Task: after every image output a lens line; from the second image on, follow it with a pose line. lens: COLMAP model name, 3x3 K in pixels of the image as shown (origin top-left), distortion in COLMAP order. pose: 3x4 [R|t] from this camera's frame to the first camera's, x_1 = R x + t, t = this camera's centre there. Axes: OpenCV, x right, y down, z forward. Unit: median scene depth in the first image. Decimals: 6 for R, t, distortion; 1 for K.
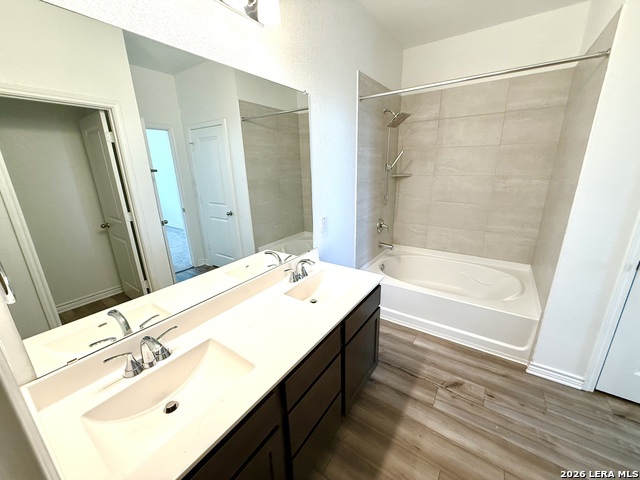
lens RADIAL K [[257.0, 0, 318.6], [0, 257.0, 236.9], [0, 0, 1]] dist [0.002823, -0.000029]
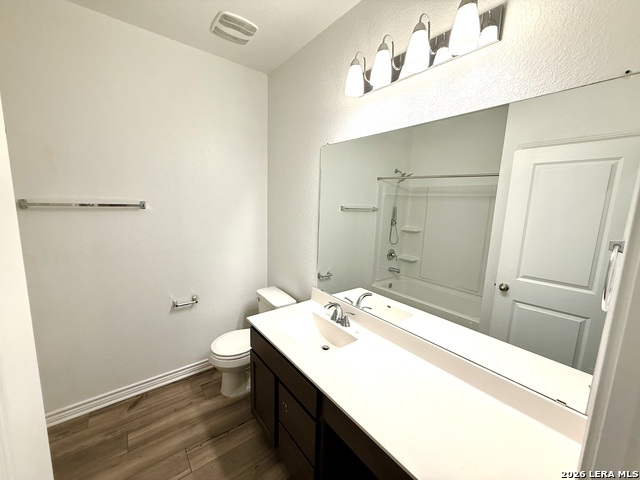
lens RADIAL K [[257.0, 0, 319.5], [0, 257.0, 240.7], [0, 0, 1]] dist [0.002823, -0.000029]
pose [[-0.303970, 0.161266, -0.938933, 0.847647], [-0.292068, 0.922335, 0.252970, -0.370040], [0.906807, 0.351128, -0.233261, 1.054170]]
